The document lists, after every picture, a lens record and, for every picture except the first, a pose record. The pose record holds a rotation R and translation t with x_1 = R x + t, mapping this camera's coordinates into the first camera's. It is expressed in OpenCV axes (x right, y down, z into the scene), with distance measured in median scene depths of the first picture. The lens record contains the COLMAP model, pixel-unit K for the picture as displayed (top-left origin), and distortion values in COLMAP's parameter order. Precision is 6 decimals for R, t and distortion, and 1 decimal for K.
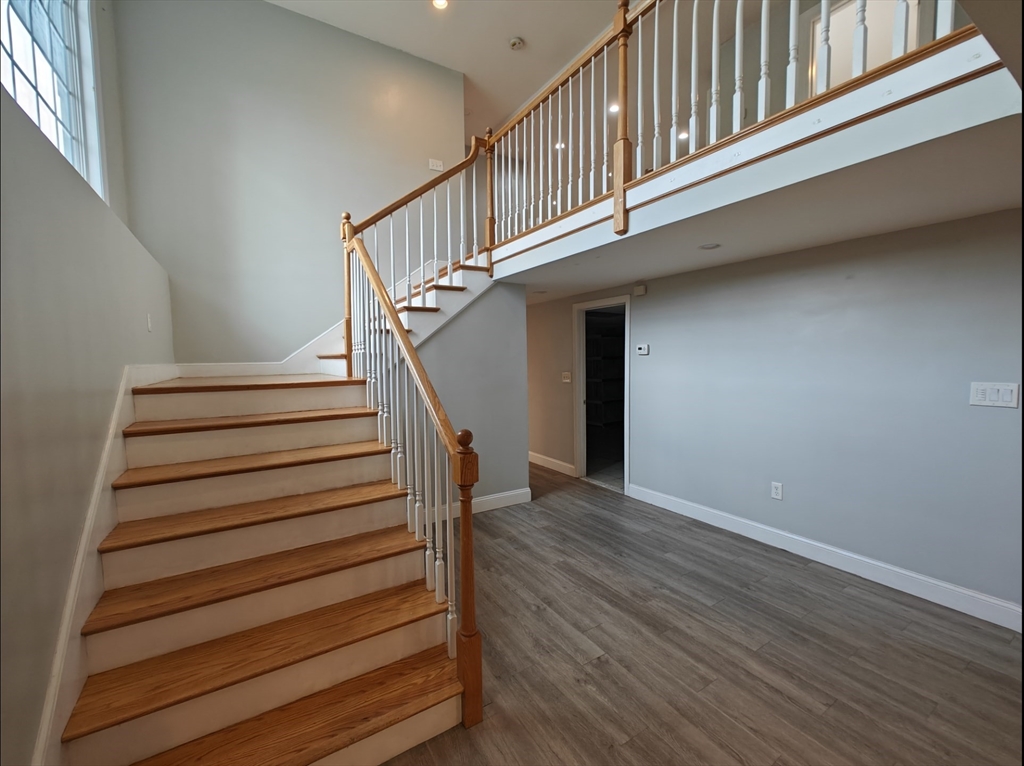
lens RADIAL K [[426.2, 0, 510.0], [0, 426.2, 385.6], [0, 0, 1]] dist [0.001376, -0.000081]
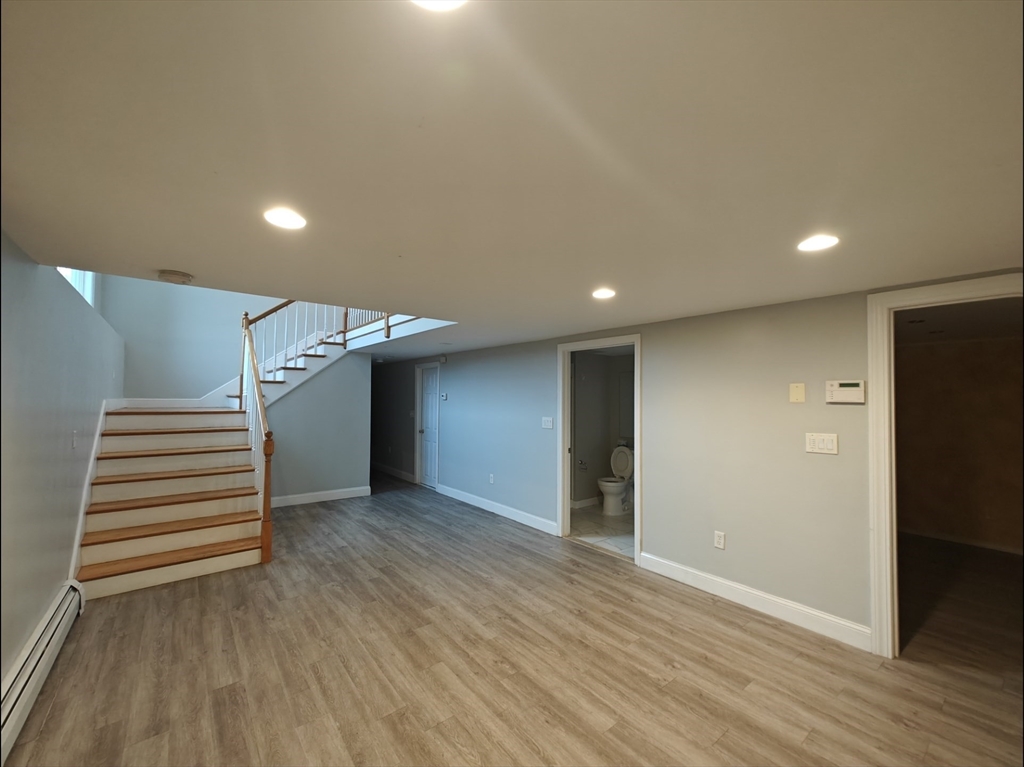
lens RADIAL K [[426.2, 0, 510.0], [0, 426.2, 386.1], [0, 0, 1]] dist [0.001376, -0.000081]
pose [[0.994118, 0.027061, 0.104866, 0.511901], [-0.016933, 0.995209, -0.096291, 0.033987], [-0.106970, 0.093949, 0.989814, -0.796409]]
